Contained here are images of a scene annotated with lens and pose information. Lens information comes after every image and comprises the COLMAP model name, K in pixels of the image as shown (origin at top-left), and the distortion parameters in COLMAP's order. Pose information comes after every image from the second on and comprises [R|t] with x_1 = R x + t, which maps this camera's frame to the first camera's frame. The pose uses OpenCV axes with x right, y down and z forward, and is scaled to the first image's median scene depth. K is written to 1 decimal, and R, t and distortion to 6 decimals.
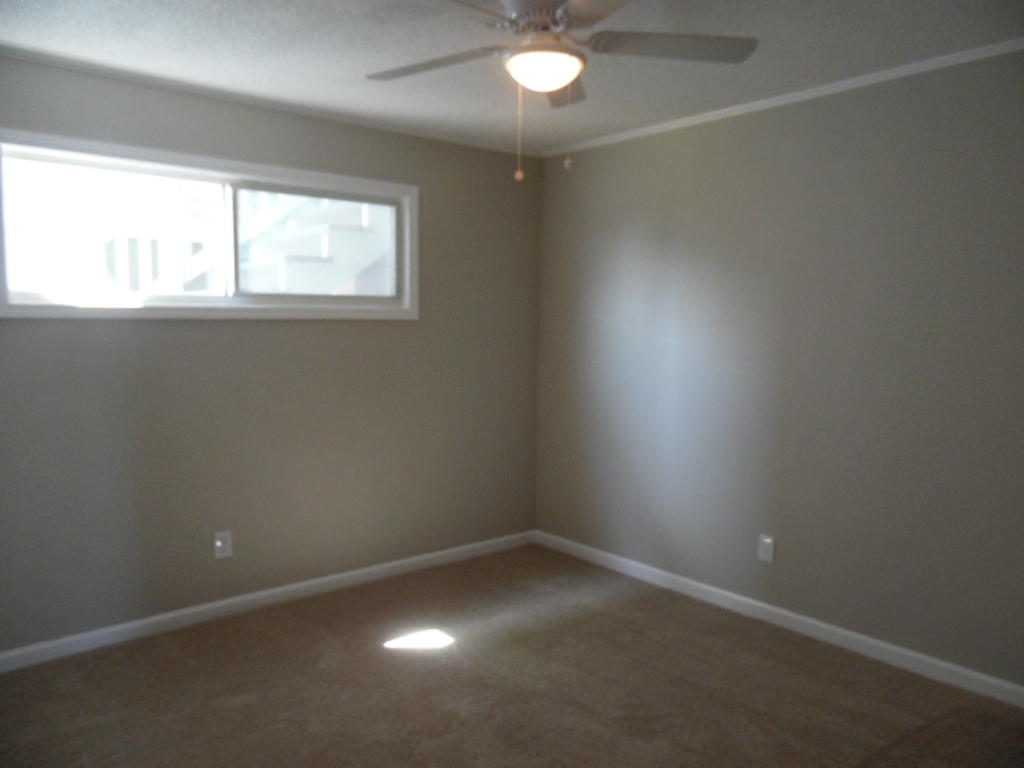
lens RADIAL K [[769.9, 0, 516.5], [0, 769.9, 382.7], [0, 0, 1]] dist [-0.039411, 0.087802]
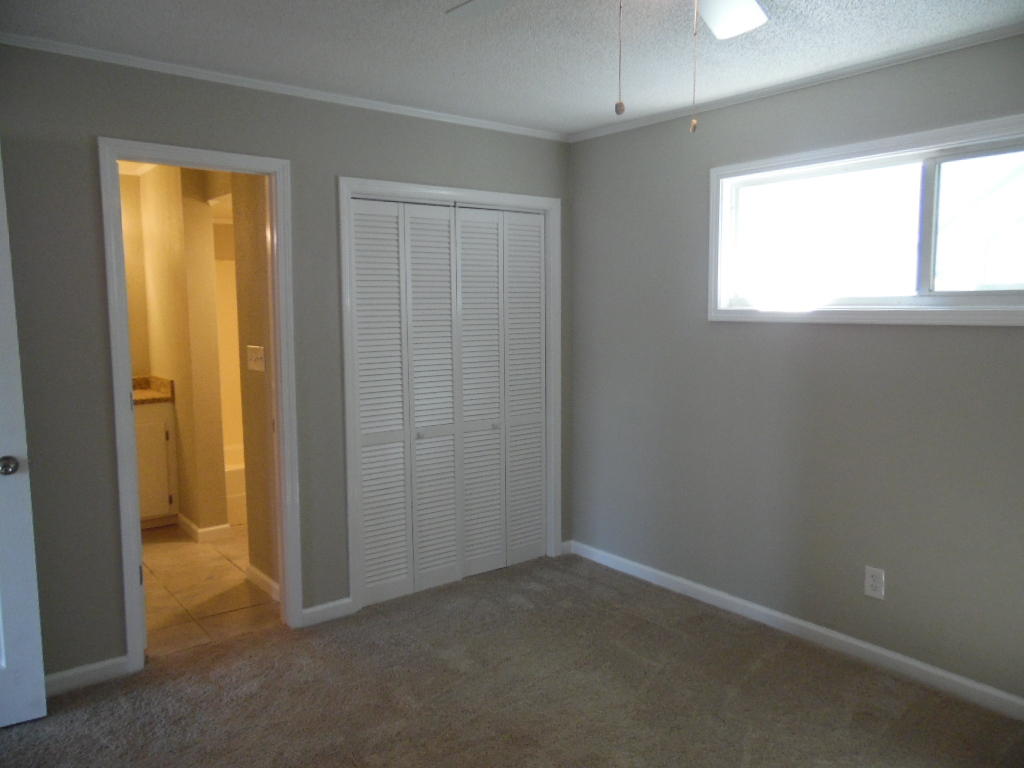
lens RADIAL K [[769.9, 0, 516.5], [0, 769.9, 382.7], [0, 0, 1]] dist [-0.039411, 0.087802]
pose [[-0.028507, 0.099751, -0.994604, 0.493764], [-0.073345, 0.992117, 0.101604, -0.076135], [0.996899, 0.075846, -0.020966, 0.615196]]
